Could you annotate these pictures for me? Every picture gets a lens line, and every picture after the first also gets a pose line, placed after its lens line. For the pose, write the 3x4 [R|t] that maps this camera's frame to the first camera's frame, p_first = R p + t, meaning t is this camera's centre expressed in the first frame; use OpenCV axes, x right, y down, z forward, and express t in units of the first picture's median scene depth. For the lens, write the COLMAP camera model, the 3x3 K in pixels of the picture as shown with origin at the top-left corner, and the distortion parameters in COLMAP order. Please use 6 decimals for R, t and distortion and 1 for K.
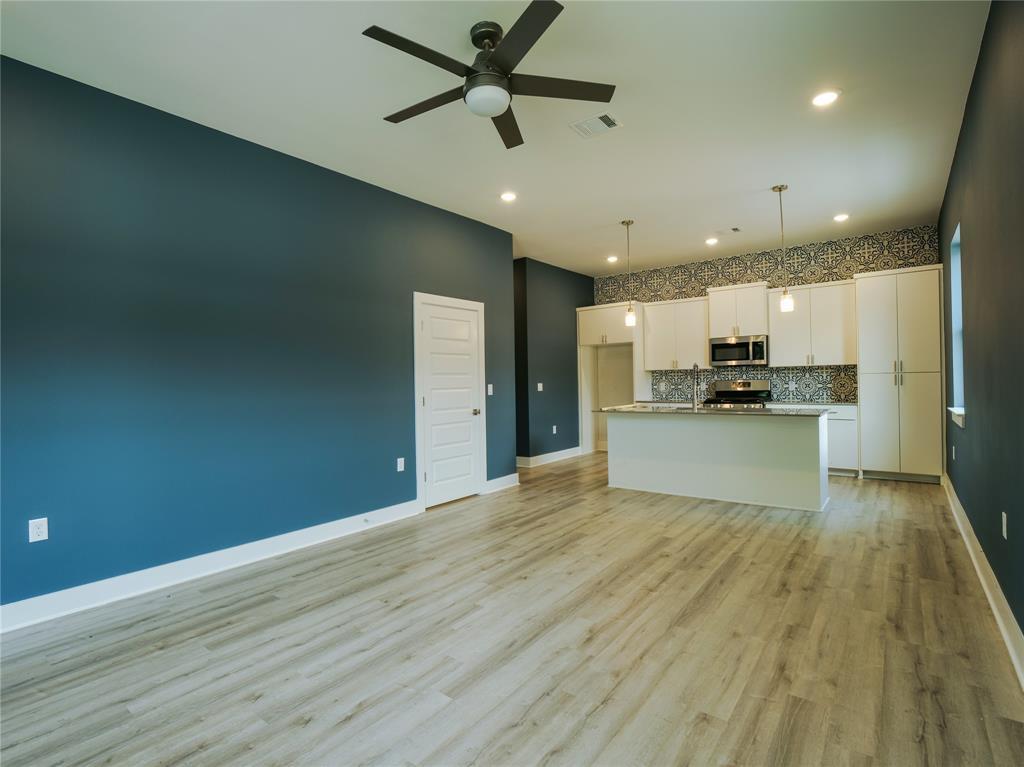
lens RADIAL K [[498.2, 0, 512.0], [0, 498.2, 383.5], [0, 0, 1]] dist [-0.014686, 0.000241]
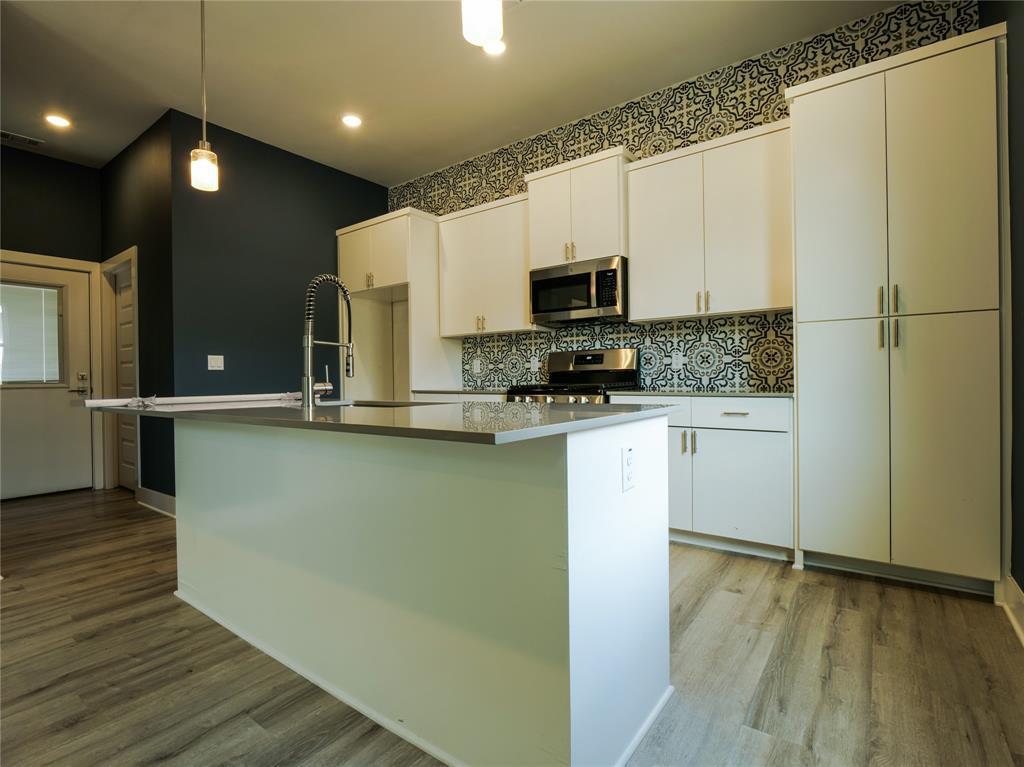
lens RADIAL K [[498.2, 0, 512.0], [0, 498.2, 383.5], [0, 0, 1]] dist [-0.014686, 0.000241]
pose [[0.999563, 0.004762, 0.029189, 0.444102], [-0.004950, 0.999967, 0.006369, 0.030296], [-0.029158, -0.006511, 0.999554, 0.580098]]
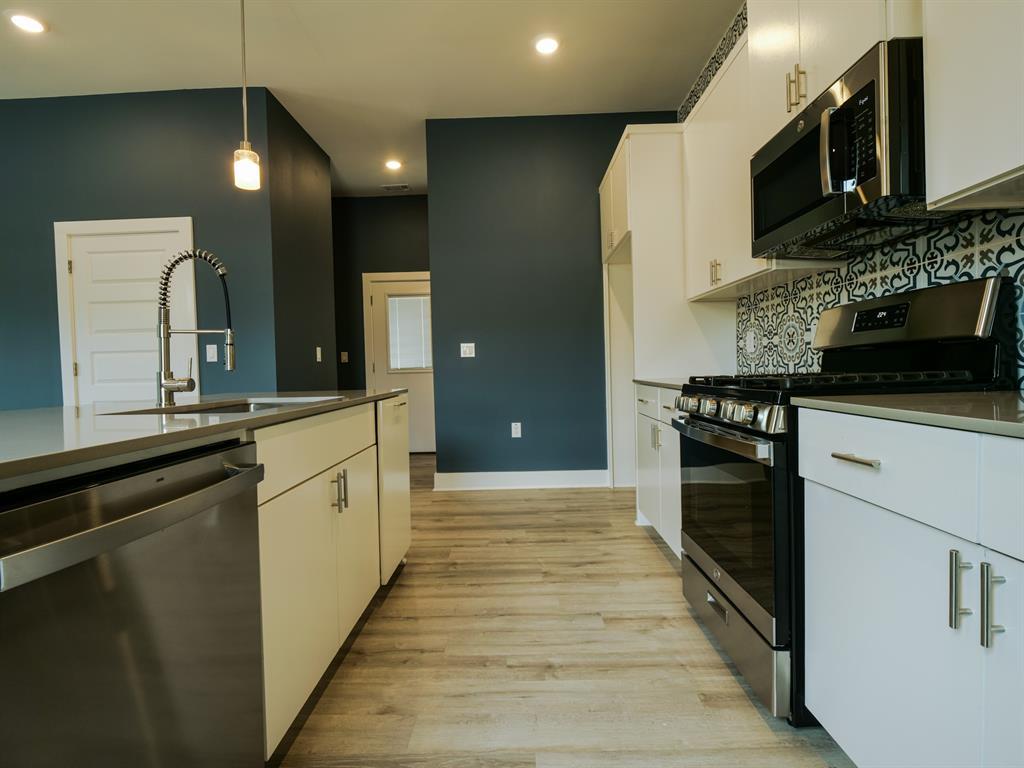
lens RADIAL K [[498.2, 0, 512.0], [0, 498.2, 384.0], [0, 0, 1]] dist [-0.014686, 0.000241]
pose [[0.608834, 0.029023, -0.792767, 0.655844], [0.010479, 0.998949, 0.044619, 0.025624], [0.793229, -0.035473, 0.607890, 0.878707]]
